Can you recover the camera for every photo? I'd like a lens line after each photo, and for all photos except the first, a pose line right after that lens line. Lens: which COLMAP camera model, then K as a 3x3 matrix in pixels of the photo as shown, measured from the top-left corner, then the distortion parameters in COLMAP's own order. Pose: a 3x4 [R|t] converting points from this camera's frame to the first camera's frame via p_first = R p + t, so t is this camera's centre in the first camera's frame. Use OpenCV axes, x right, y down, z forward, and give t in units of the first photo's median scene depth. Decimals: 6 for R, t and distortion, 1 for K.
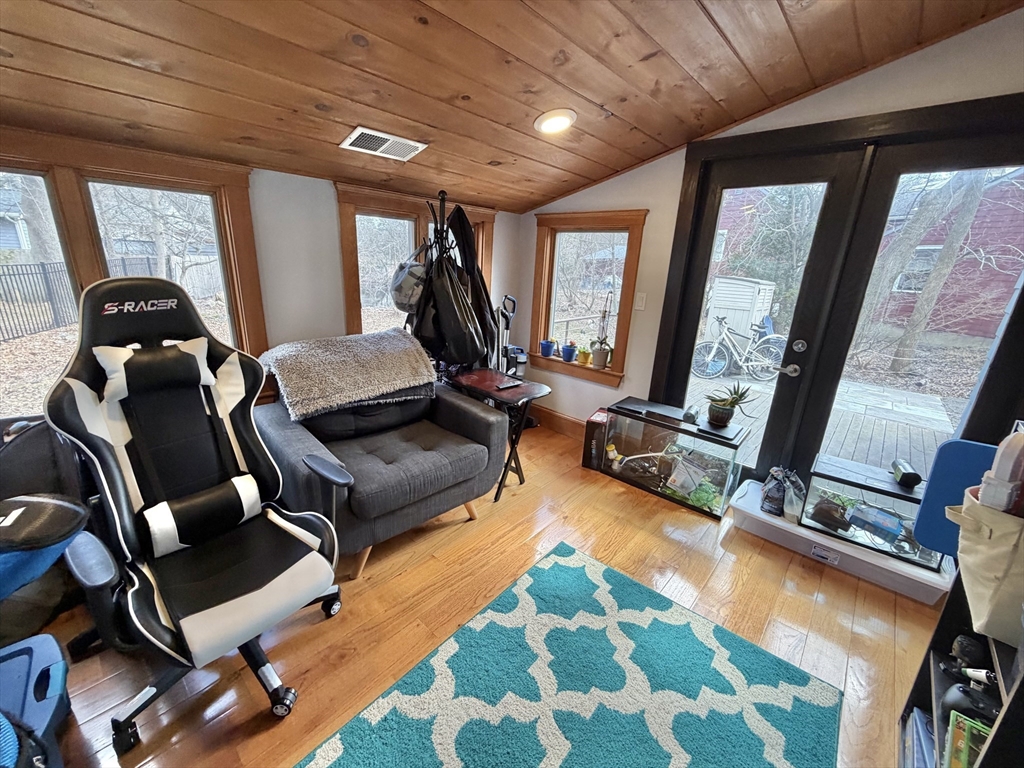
lens RADIAL K [[408.2, 0, 510.9], [0, 408.2, 382.0], [0, 0, 1]] dist [-0.000224, -0.000606]
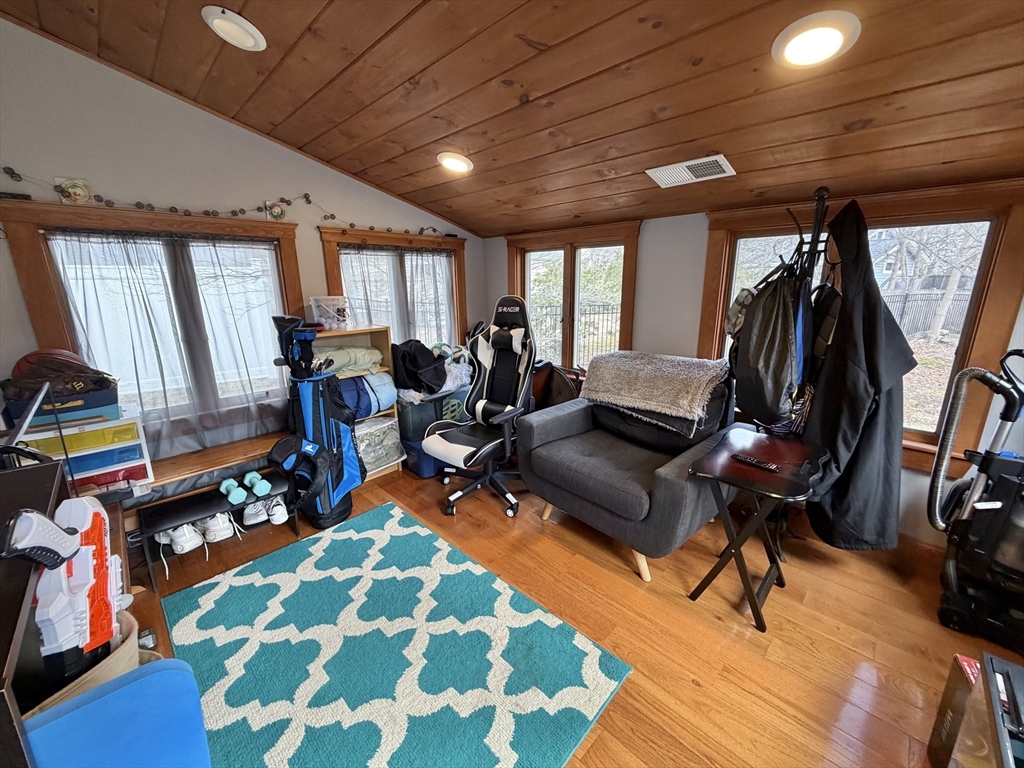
lens RADIAL K [[408.2, 0, 510.1], [0, 408.2, 380.4], [0, 0, 1]] dist [-0.000224, -0.000606]
pose [[-0.046140, 0.199474, -0.978816, 1.026401], [-0.278368, 0.938479, 0.204375, -0.230064], [0.959366, 0.281901, 0.012226, 0.908861]]
